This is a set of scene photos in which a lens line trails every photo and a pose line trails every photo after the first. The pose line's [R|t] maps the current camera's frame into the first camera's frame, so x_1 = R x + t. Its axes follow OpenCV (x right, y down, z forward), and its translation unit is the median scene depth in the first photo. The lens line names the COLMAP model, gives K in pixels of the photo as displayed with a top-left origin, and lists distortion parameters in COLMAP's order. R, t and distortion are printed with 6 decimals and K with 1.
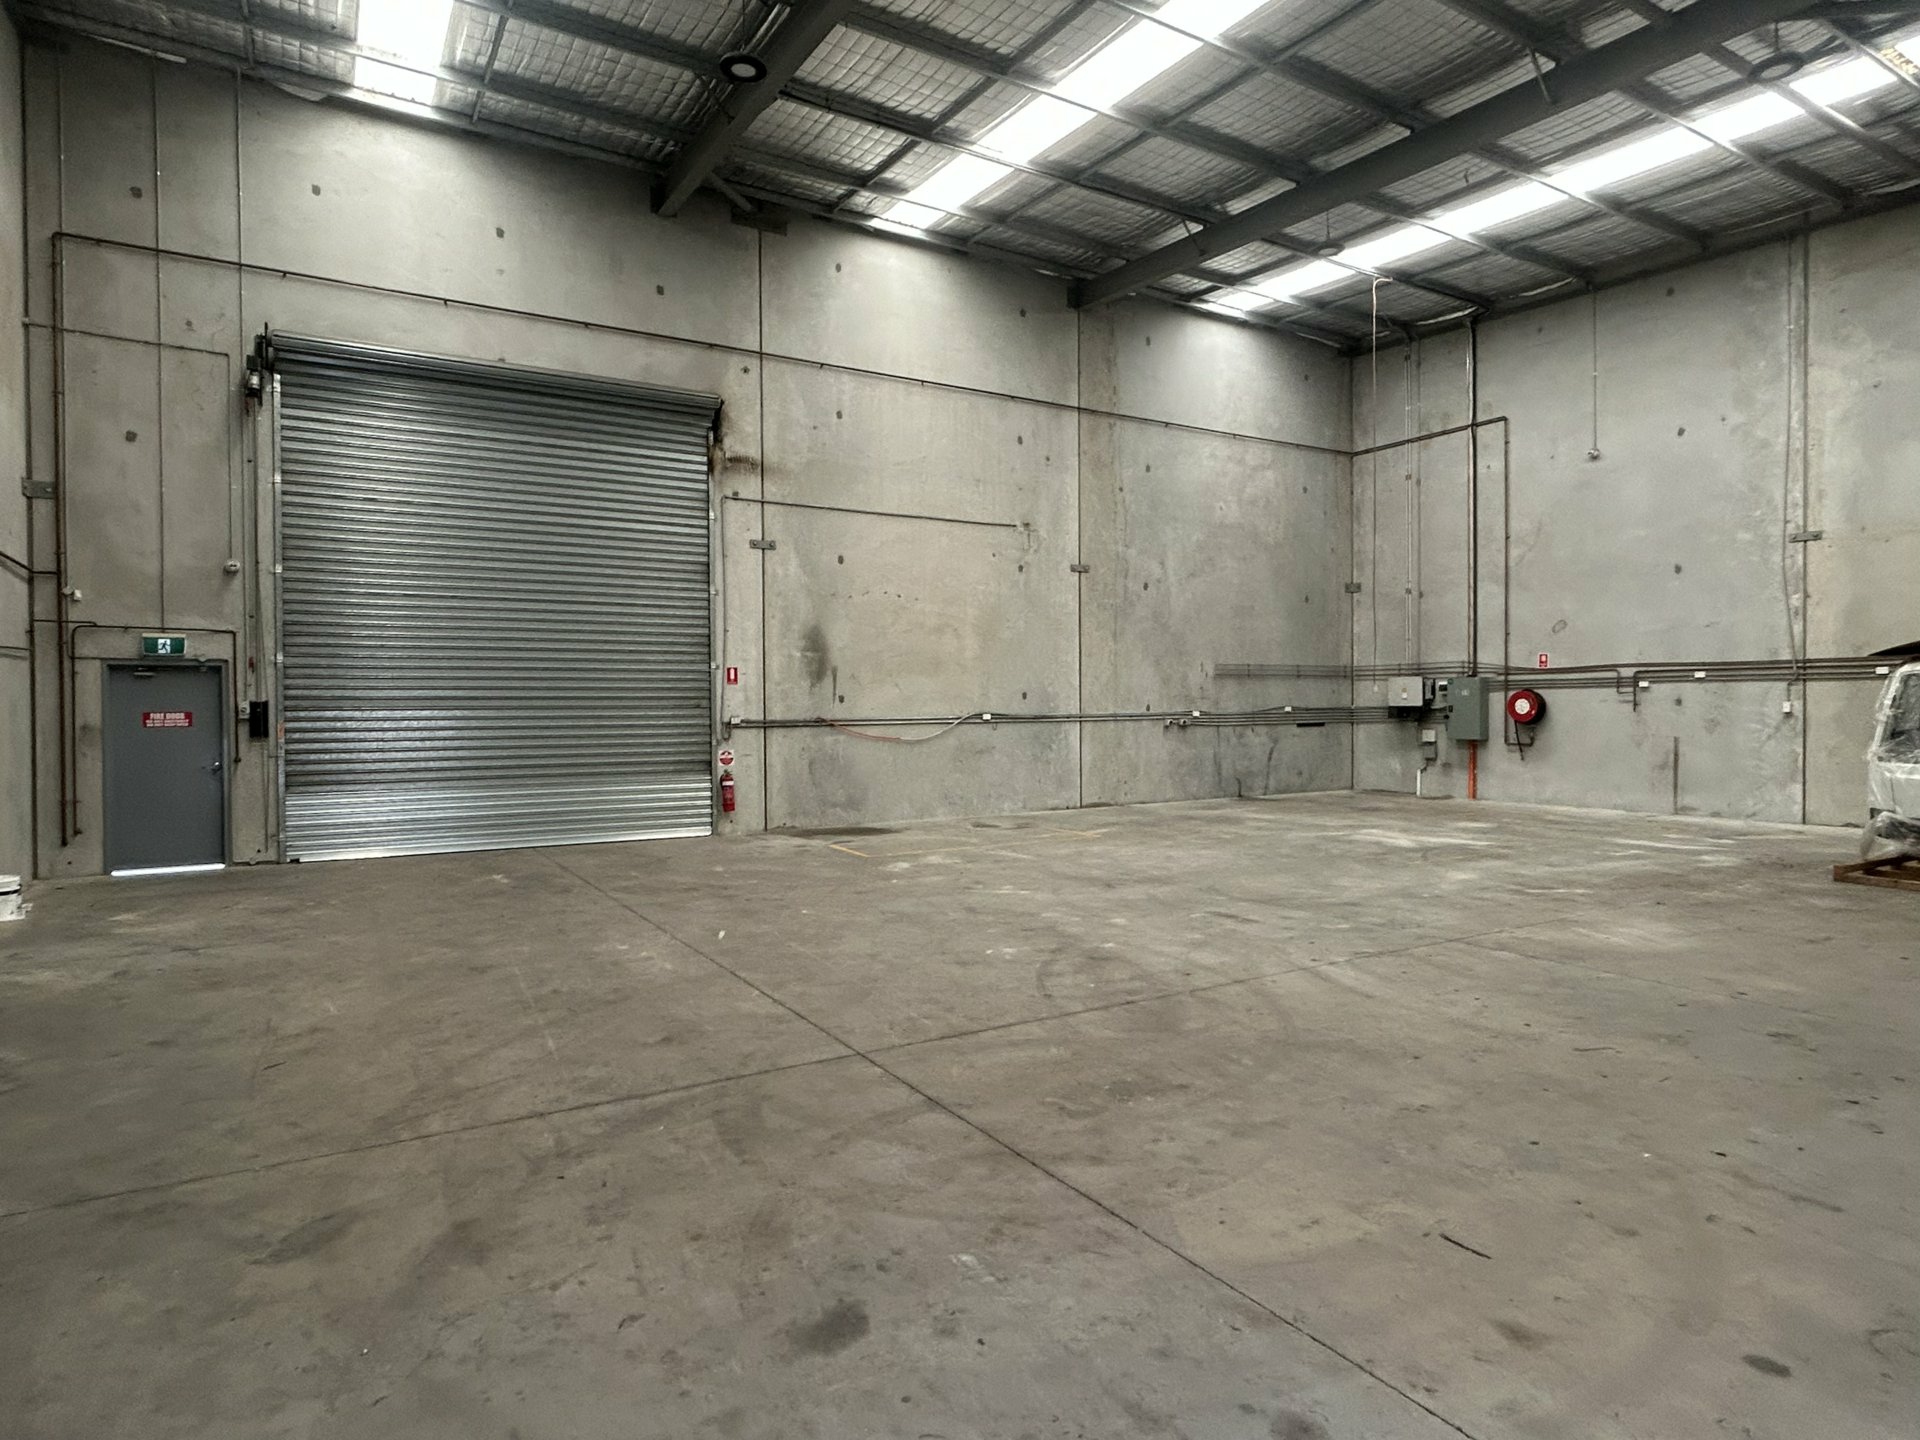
lens RADIAL K [[1073.3, 0, 952.2], [0, 1073.3, 719.6], [0, 0, 1]] dist [0.002117, -0.000162]
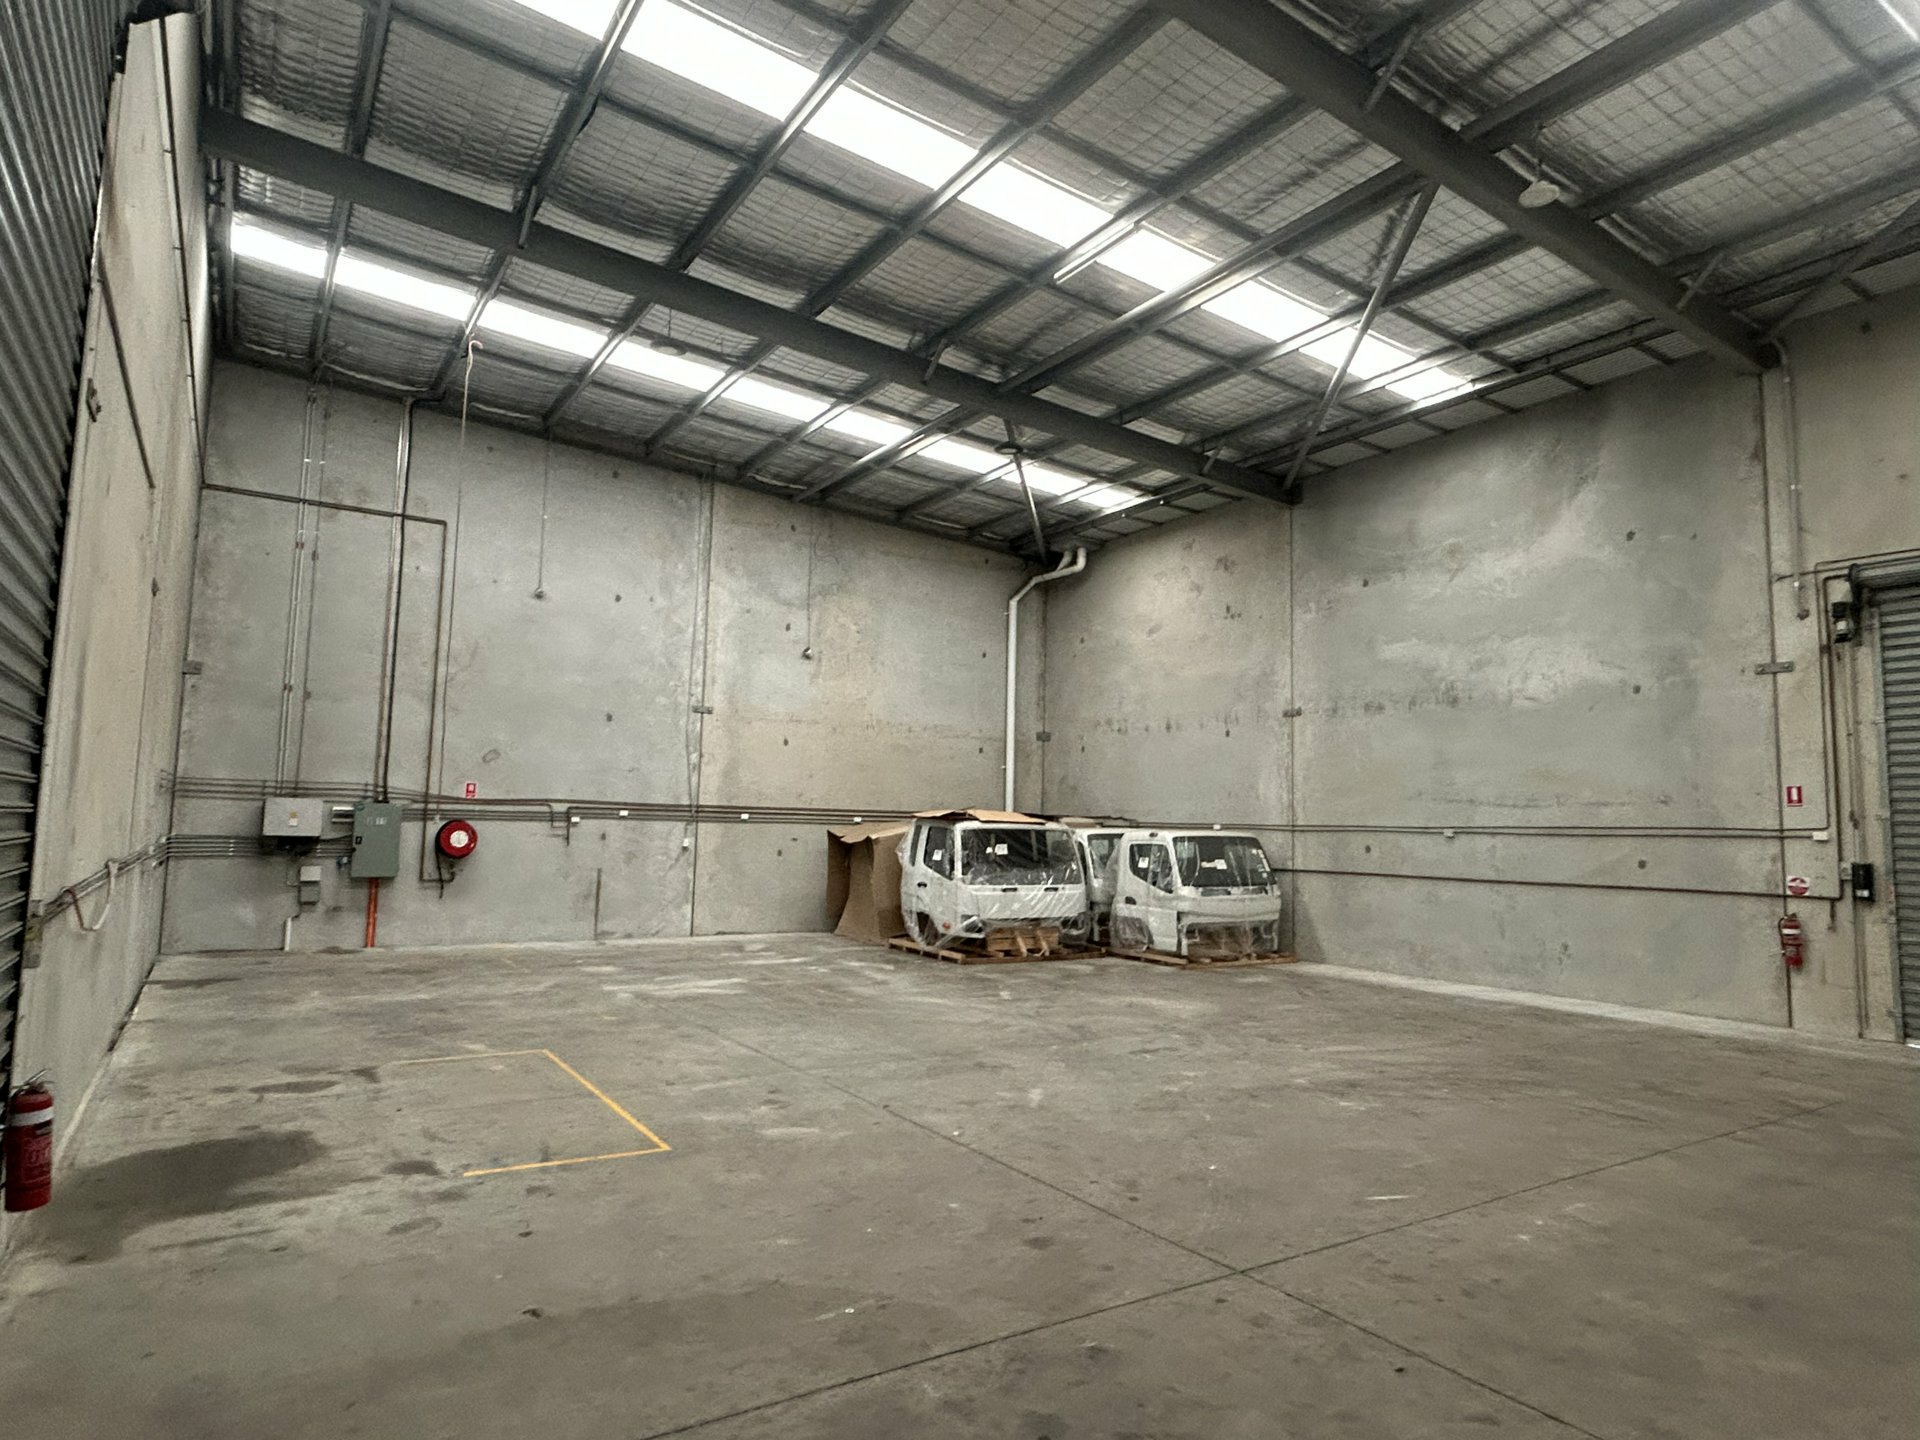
lens RADIAL K [[1117.1, 0, 959.0], [0, 1117.1, 723.3], [0, 0, 1]] dist [0.001011, 0.000643]
pose [[-0.033558, 0.093917, 0.995014, -0.489431], [-0.011454, 0.995474, -0.094347, -0.027994], [-0.999371, -0.014563, -0.032330, 0.661629]]
